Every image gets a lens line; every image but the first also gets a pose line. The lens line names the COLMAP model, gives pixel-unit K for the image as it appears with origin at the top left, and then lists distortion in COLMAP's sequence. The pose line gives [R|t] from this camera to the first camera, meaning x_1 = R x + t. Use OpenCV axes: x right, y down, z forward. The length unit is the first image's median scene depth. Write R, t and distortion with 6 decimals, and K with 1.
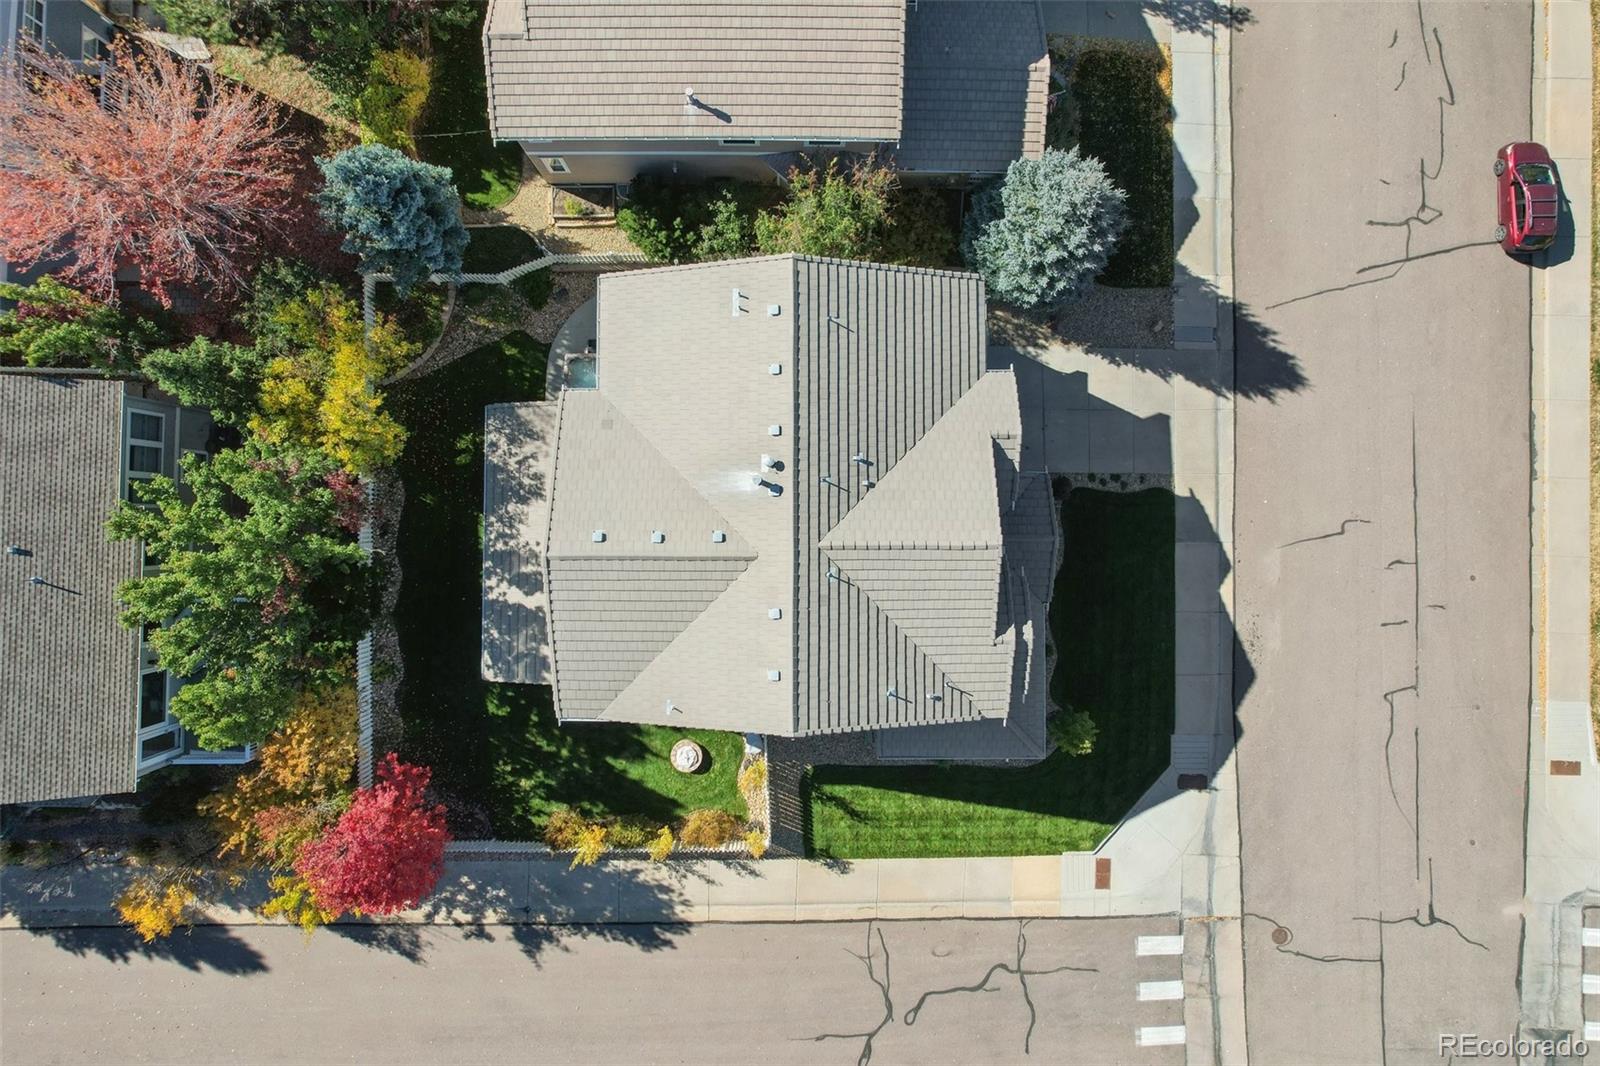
lens RADIAL K [[1048.8, 0, 787.3], [0, 1048.8, 529.5], [0, 0, 1]] dist [-0.062997, 0.047643]
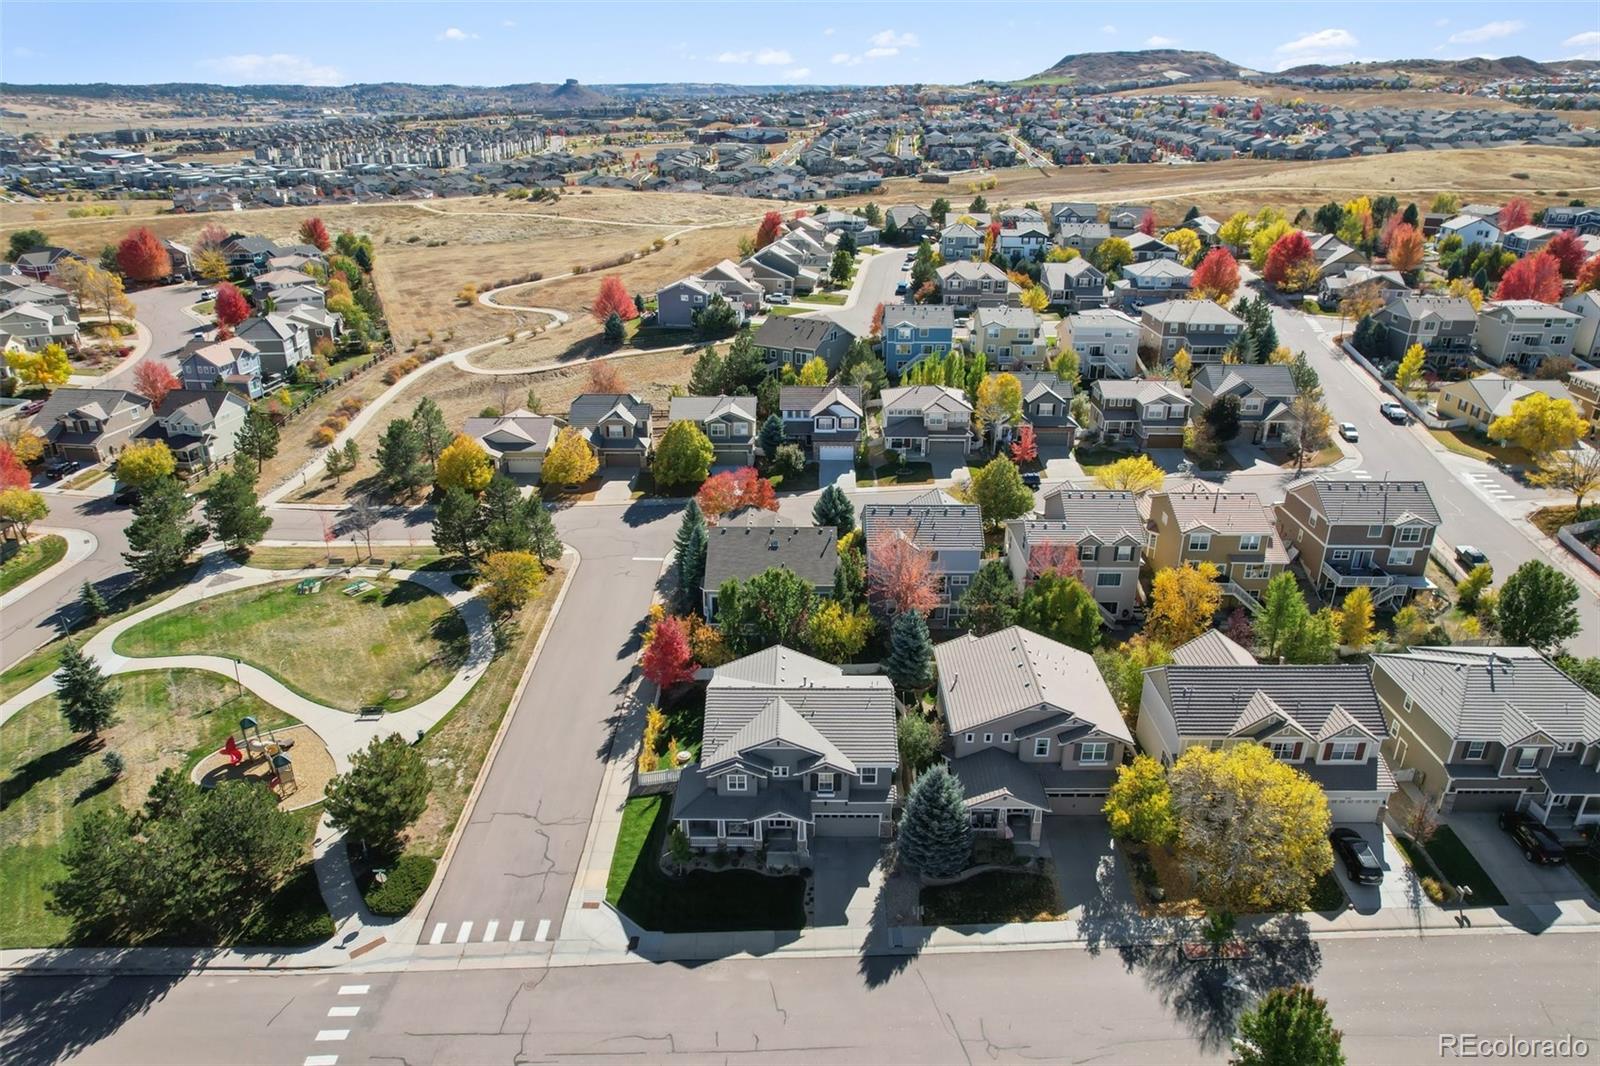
lens RADIAL K [[1048.8, 0, 784.2], [0, 1048.8, 542.8], [0, 0, 1]] dist [-0.062997, 0.047643]
pose [[-0.020578, 0.386343, -0.922126, 1.712160], [-0.998370, 0.041169, 0.039528, -0.098474], [0.053234, 0.921436, 0.384866, -0.251382]]
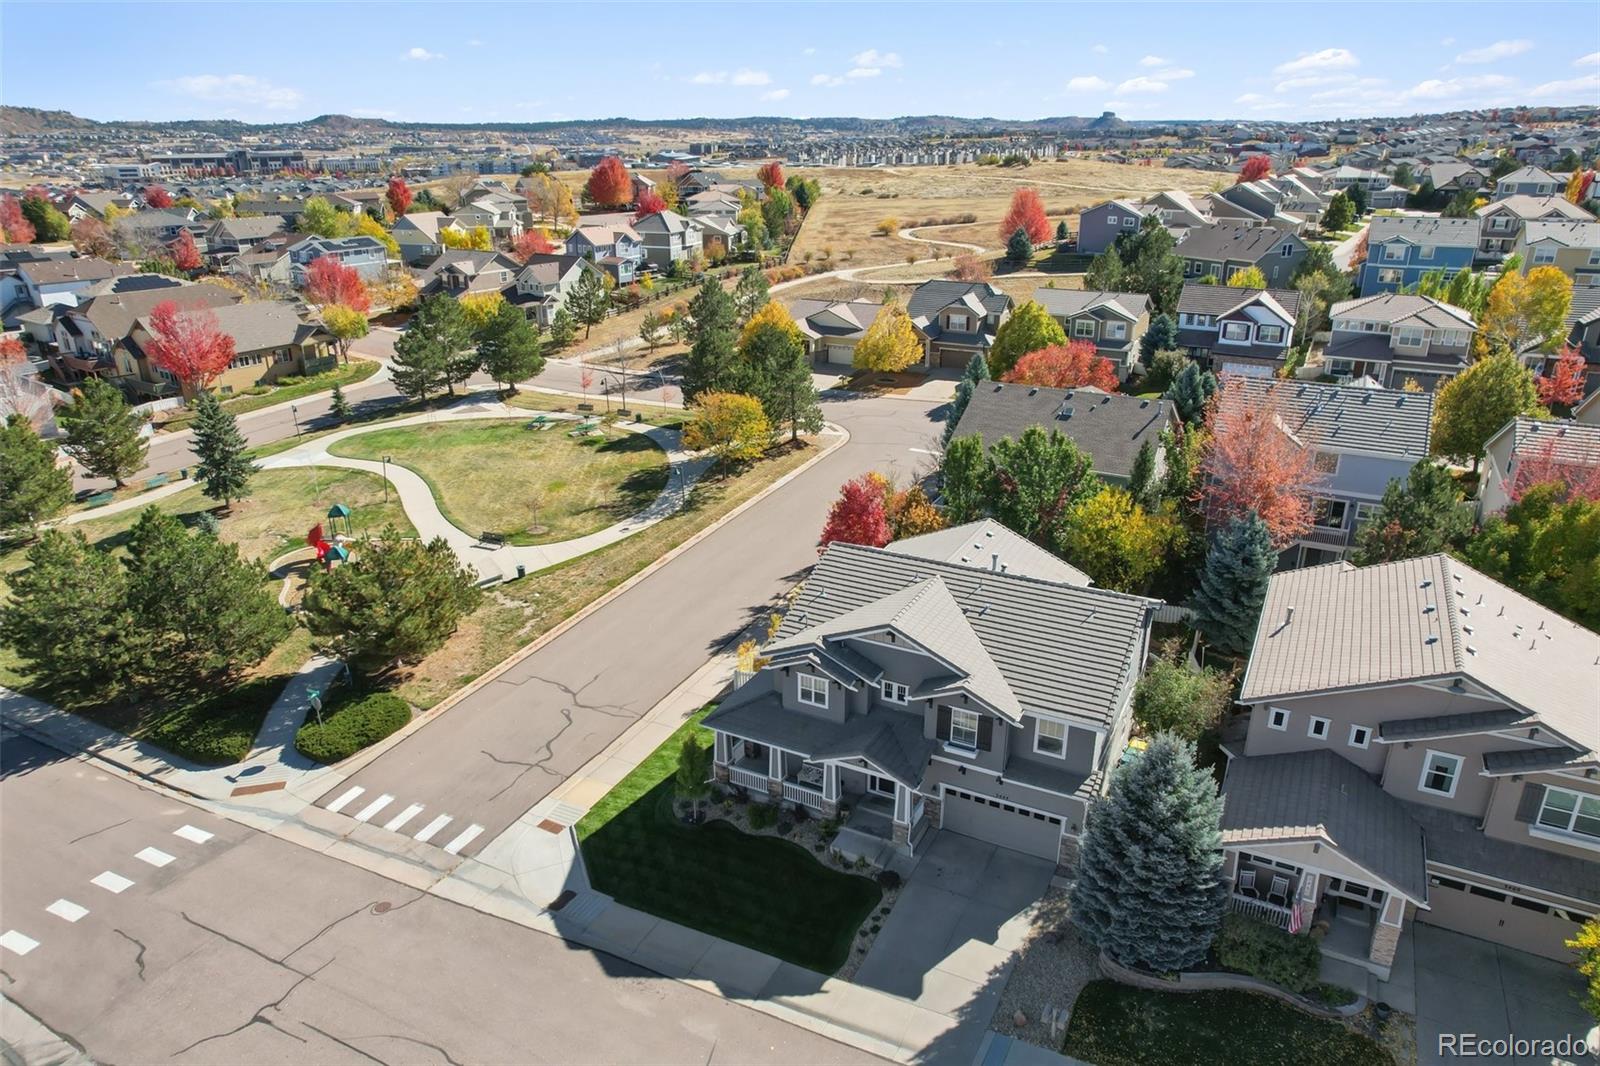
lens RADIAL K [[1048.8, 0, 787.6], [0, 1048.8, 529.7], [0, 0, 1]] dist [-0.062997, 0.047643]
pose [[-0.470971, 0.303812, -0.828181, 1.010852], [-0.881148, -0.117323, 0.458053, -0.364149], [0.041997, 0.945481, 0.322959, 0.349153]]
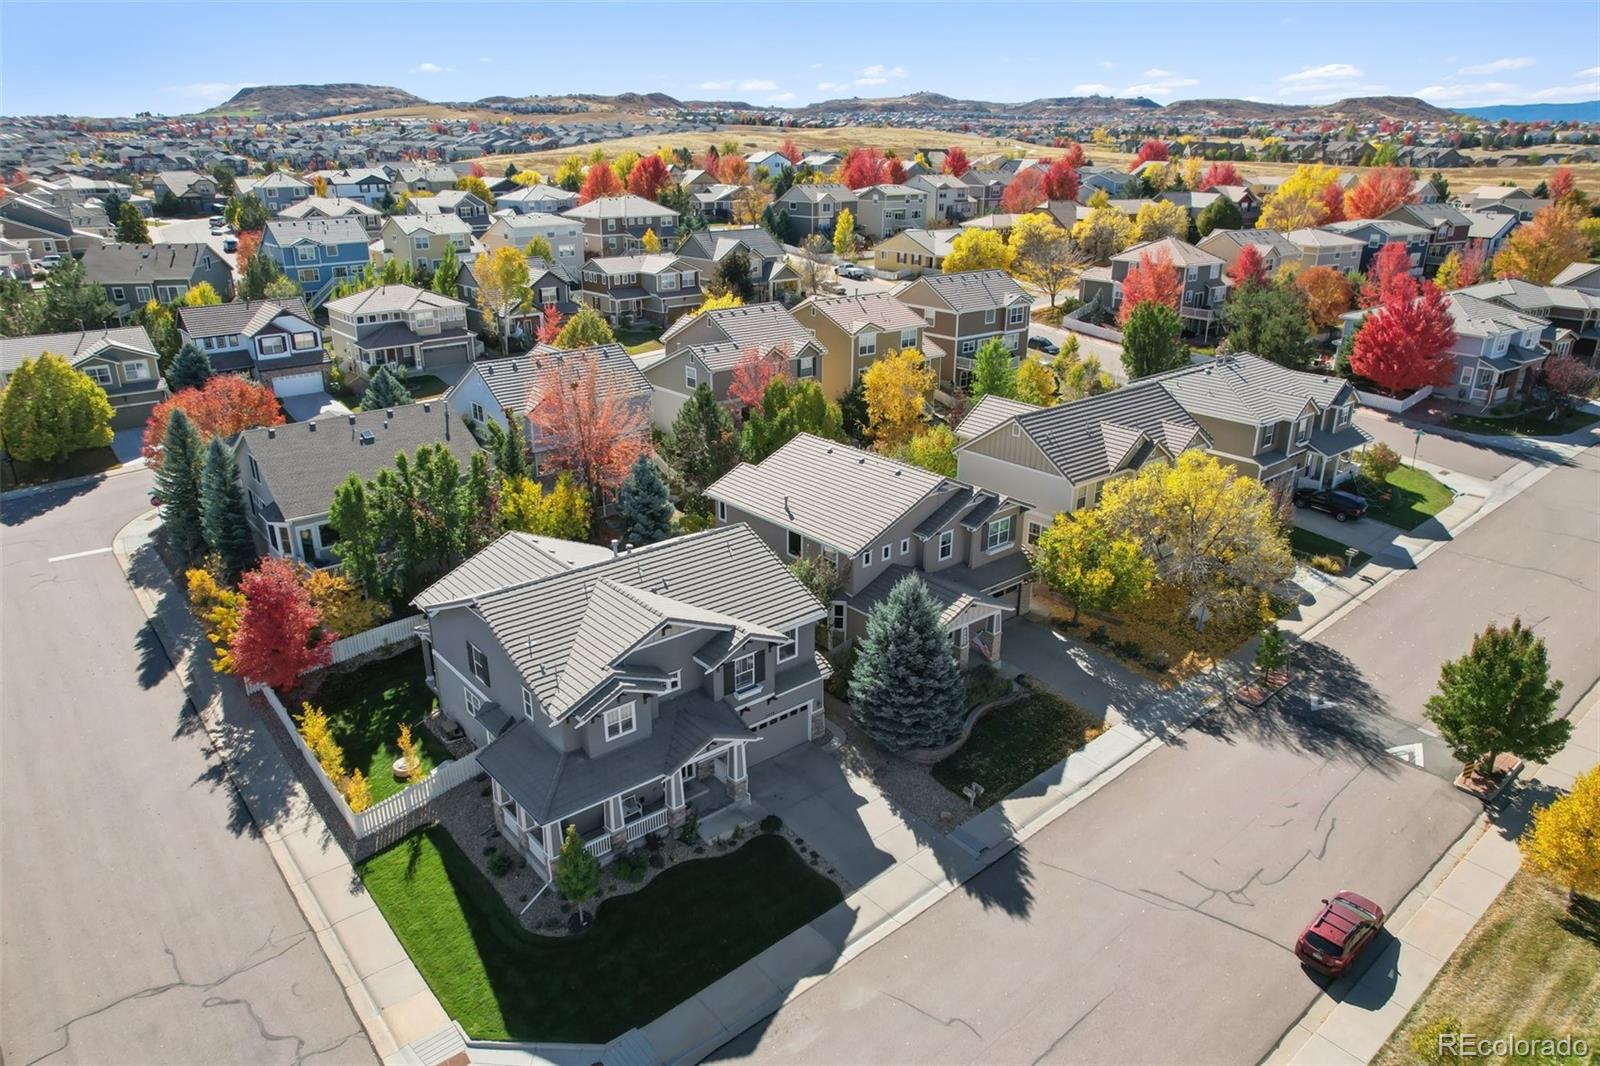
lens RADIAL K [[1048.8, 0, 793.9], [0, 1048.8, 542.5], [0, 0, 1]] dist [-0.062997, 0.047643]
pose [[0.638060, 0.266239, -0.722493, 0.968032], [-0.768655, 0.275401, -0.577342, 0.482133], [0.045264, 0.923727, 0.380368, 0.306675]]
